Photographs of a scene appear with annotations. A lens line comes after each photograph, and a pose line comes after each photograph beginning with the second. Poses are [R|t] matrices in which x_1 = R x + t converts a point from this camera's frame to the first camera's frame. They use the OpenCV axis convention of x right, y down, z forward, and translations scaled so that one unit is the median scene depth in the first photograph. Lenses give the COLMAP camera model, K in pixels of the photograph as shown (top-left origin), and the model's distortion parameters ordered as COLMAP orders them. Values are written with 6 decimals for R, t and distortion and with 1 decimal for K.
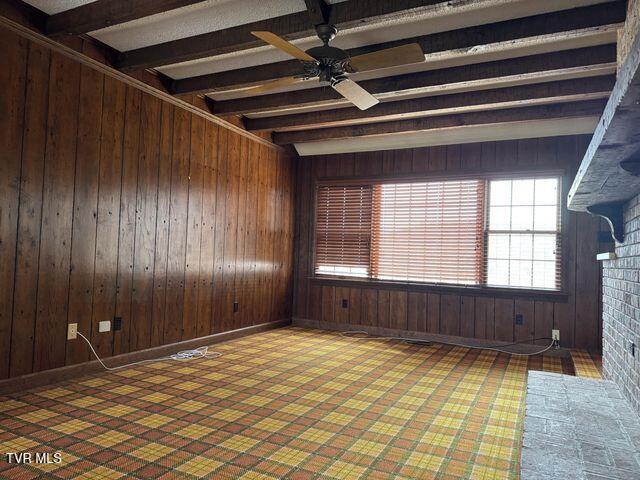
lens RADIAL K [[453.2, 0, 319.8], [0, 453.2, 240.3], [0, 0, 1]] dist [0.061609, -0.071392]
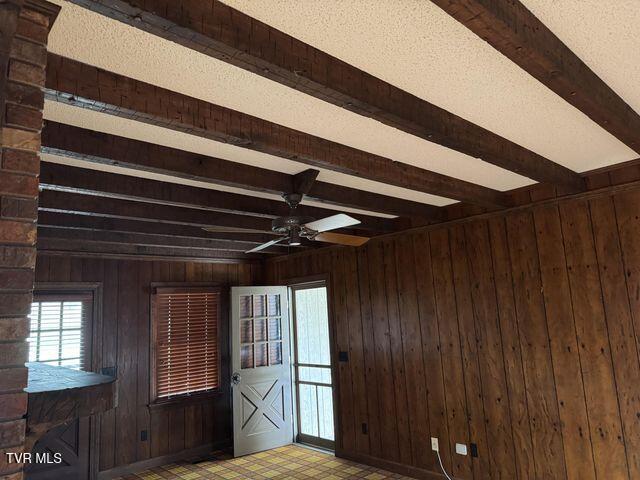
lens RADIAL K [[453.2, 0, 319.4], [0, 453.2, 240.3], [0, 0, 1]] dist [0.061609, -0.071392]
pose [[-0.364588, -0.162640, -0.916855, 0.750917], [0.081245, 0.975317, -0.205318, -0.106005], [0.927618, -0.149346, -0.342375, 1.104196]]
